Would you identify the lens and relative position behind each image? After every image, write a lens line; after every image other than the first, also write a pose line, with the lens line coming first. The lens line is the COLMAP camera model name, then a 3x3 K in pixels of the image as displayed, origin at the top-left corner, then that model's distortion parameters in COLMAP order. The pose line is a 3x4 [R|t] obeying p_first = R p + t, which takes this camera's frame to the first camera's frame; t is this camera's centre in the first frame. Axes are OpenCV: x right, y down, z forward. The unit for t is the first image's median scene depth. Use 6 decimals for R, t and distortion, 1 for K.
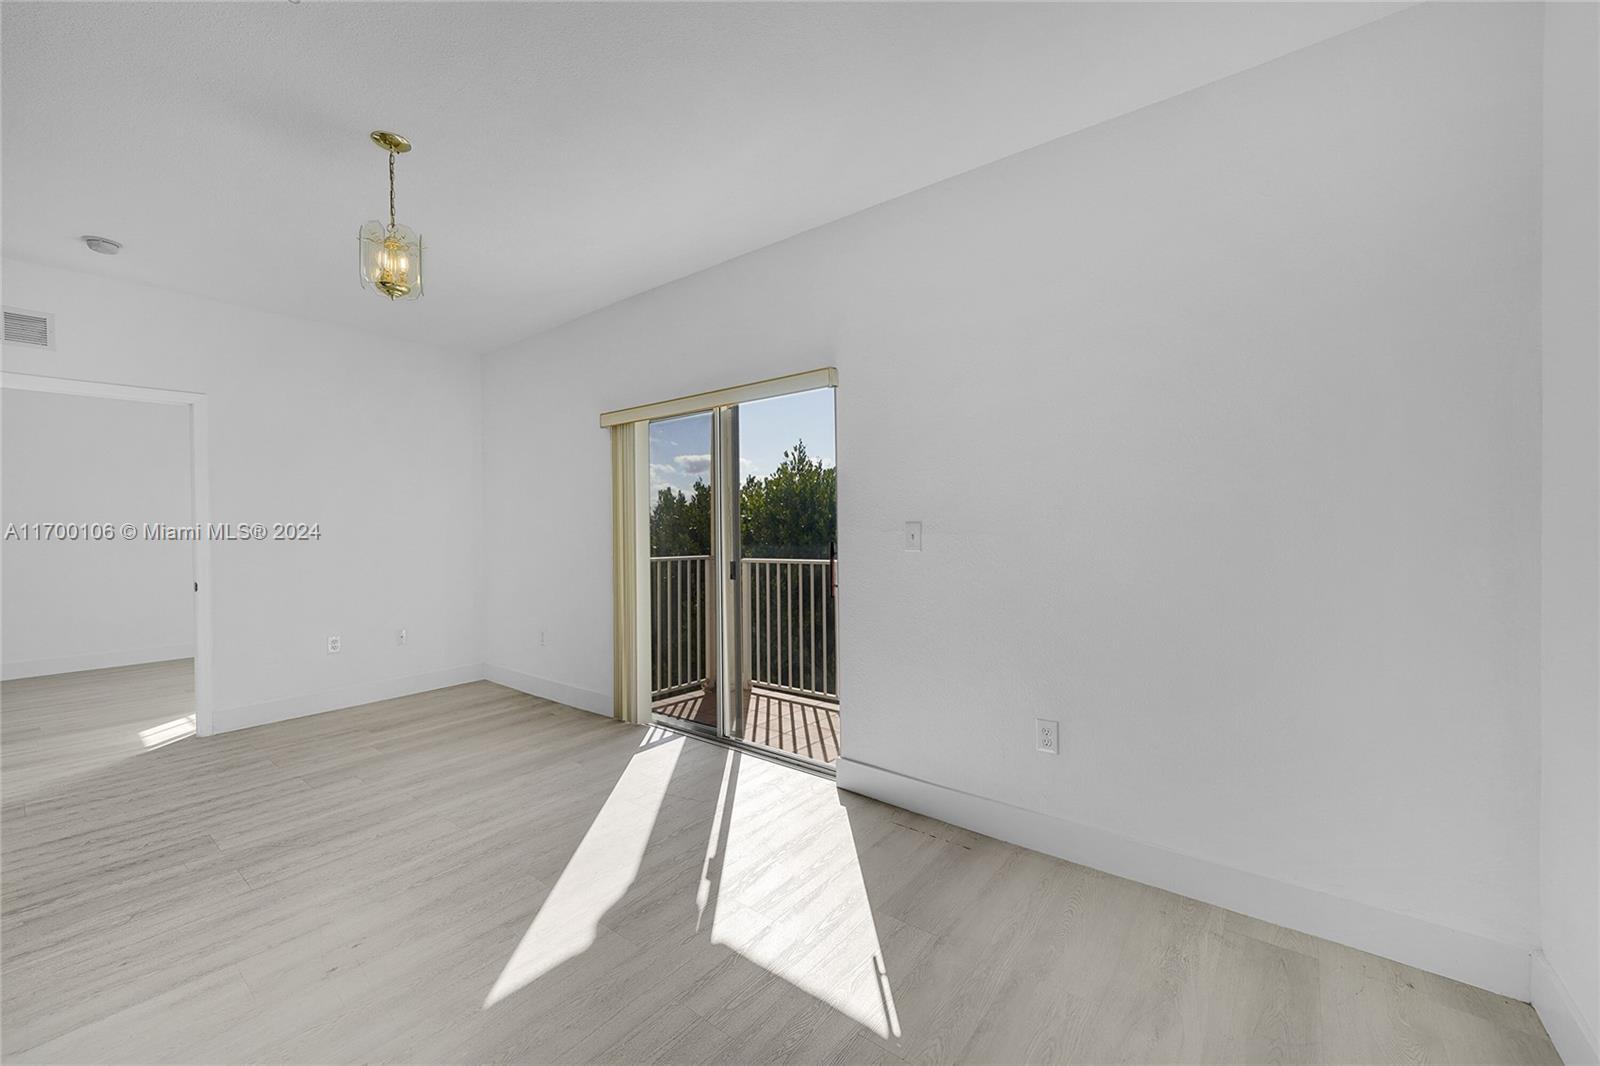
lens RADIAL K [[634.3, 0, 800.7], [0, 634.3, 536.4], [0, 0, 1]] dist [-0.000794, 0.000274]
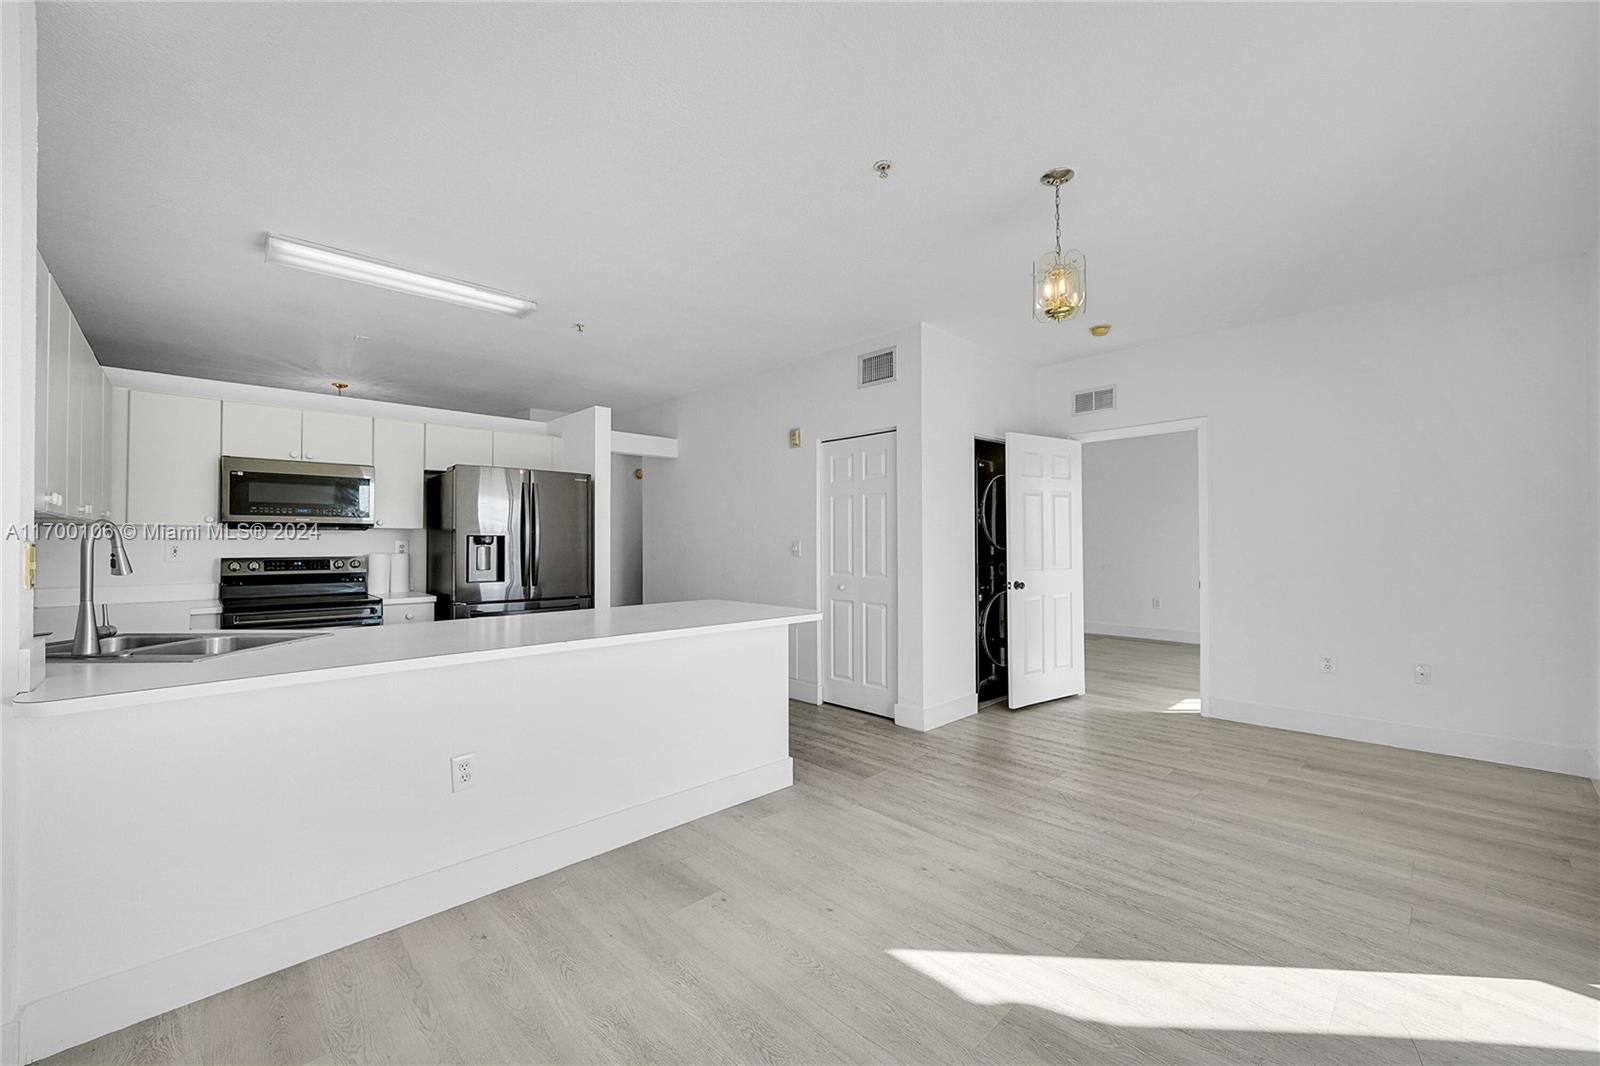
lens RADIAL K [[634.3, 0, 800.7], [0, 634.3, 536.4], [0, 0, 1]] dist [-0.000794, 0.000274]
pose [[-0.135214, 0.002933, -0.990812, 0.353836], [-0.007611, 0.999963, 0.003999, -0.009435], [0.990787, 0.008082, -0.135187, 0.531578]]
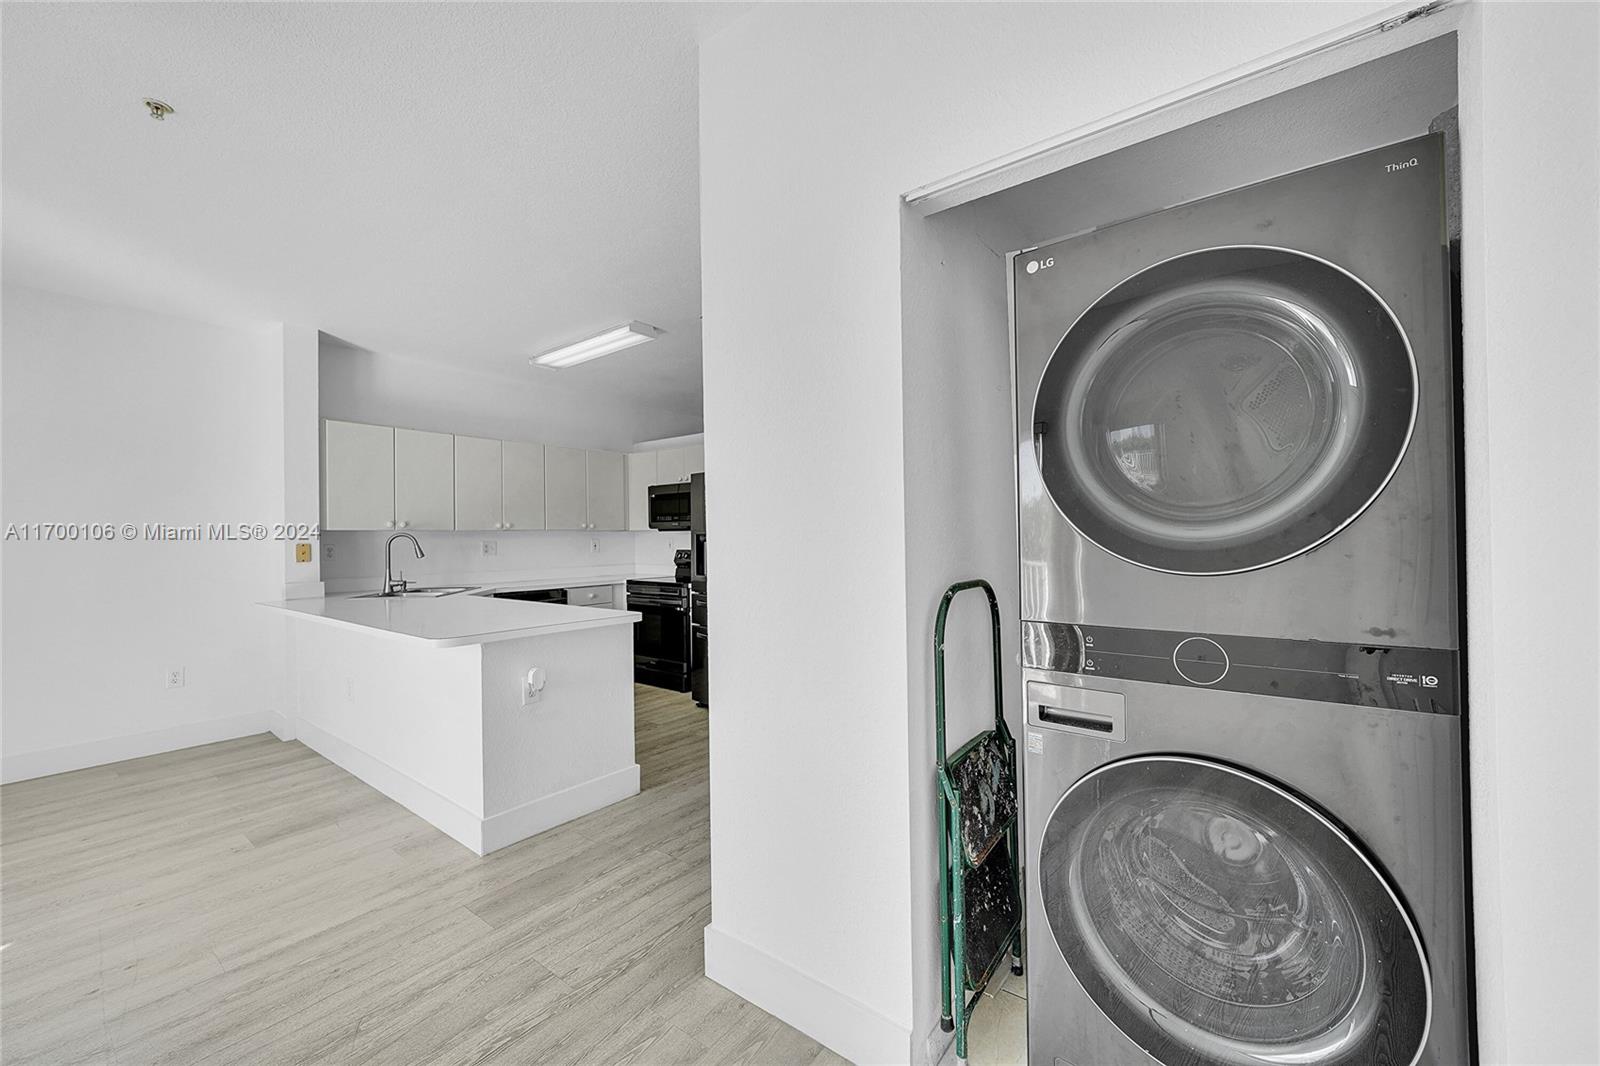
lens RADIAL K [[628.0, 0, 795.4], [0, 628.0, 534.2], [0, 0, 1]] dist [-0.000965, 0.000017]
pose [[-0.999706, 0.021133, -0.011908, -1.059958], [0.021079, 0.999767, 0.004686, -0.004408], [0.012005, 0.004433, -0.999918, 1.180062]]
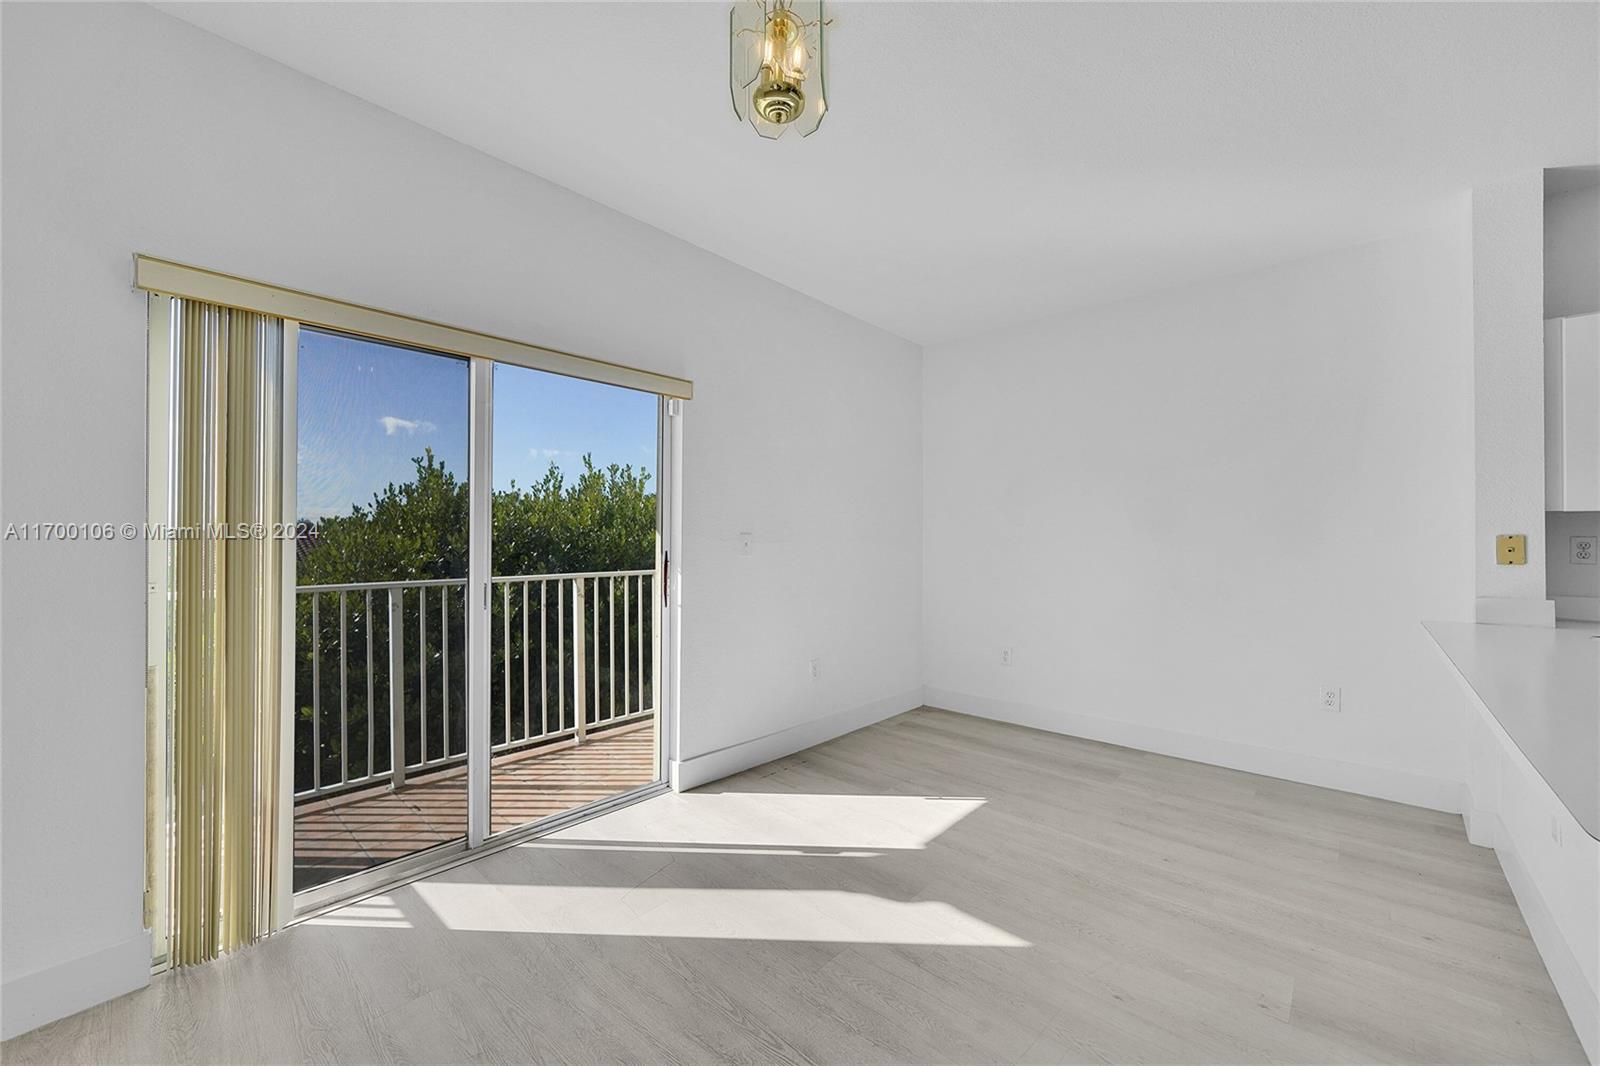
lens RADIAL K [[617.5, 0, 803.9], [0, 617.5, 538.7], [0, 0, 1]] dist [-0.006629, 0.000611]
pose [[0.063943, 0.008769, 0.997915, -0.880743], [0.012470, 0.999876, -0.009586, 0.001371], [-0.997876, 0.013057, 0.063826, 0.705036]]
